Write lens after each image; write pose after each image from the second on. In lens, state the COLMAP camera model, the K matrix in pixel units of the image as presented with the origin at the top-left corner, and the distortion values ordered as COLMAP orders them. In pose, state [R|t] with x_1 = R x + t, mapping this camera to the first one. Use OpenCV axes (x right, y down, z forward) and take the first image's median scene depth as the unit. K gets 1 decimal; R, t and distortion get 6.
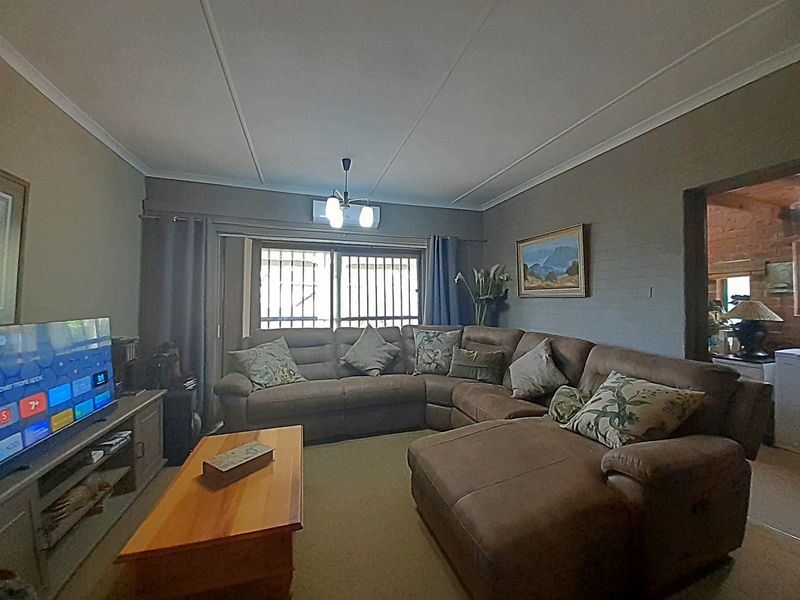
lens RADIAL K [[312.5, 0, 403.3], [0, 312.5, 299.0], [0, 0, 1]] dist [0.001167, -0.012075]
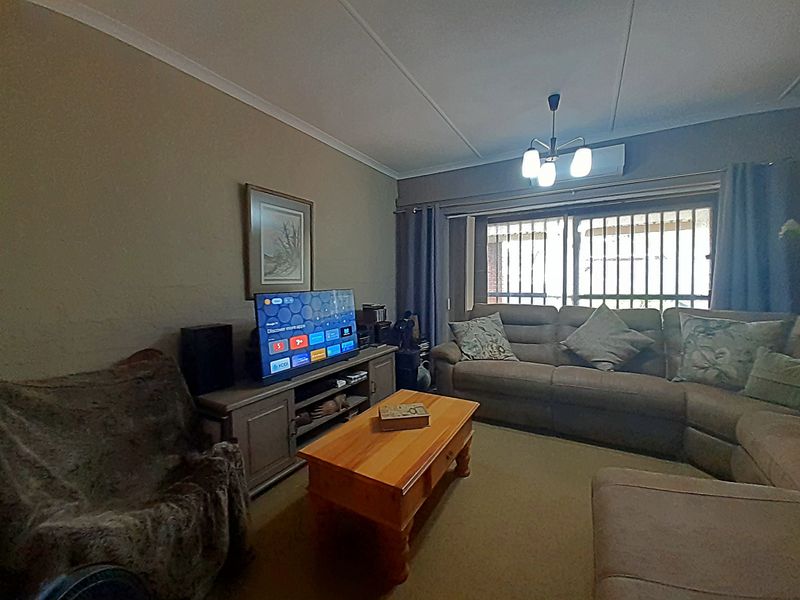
lens RADIAL K [[312.5, 0, 403.3], [0, 312.5, 299.0], [0, 0, 1]] dist [0.001167, -0.012075]
pose [[0.668167, 0.033565, -0.743254, 0.154732], [0.020414, 0.997779, 0.063411, 0.011127], [0.743731, -0.057542, 0.665997, 0.133268]]
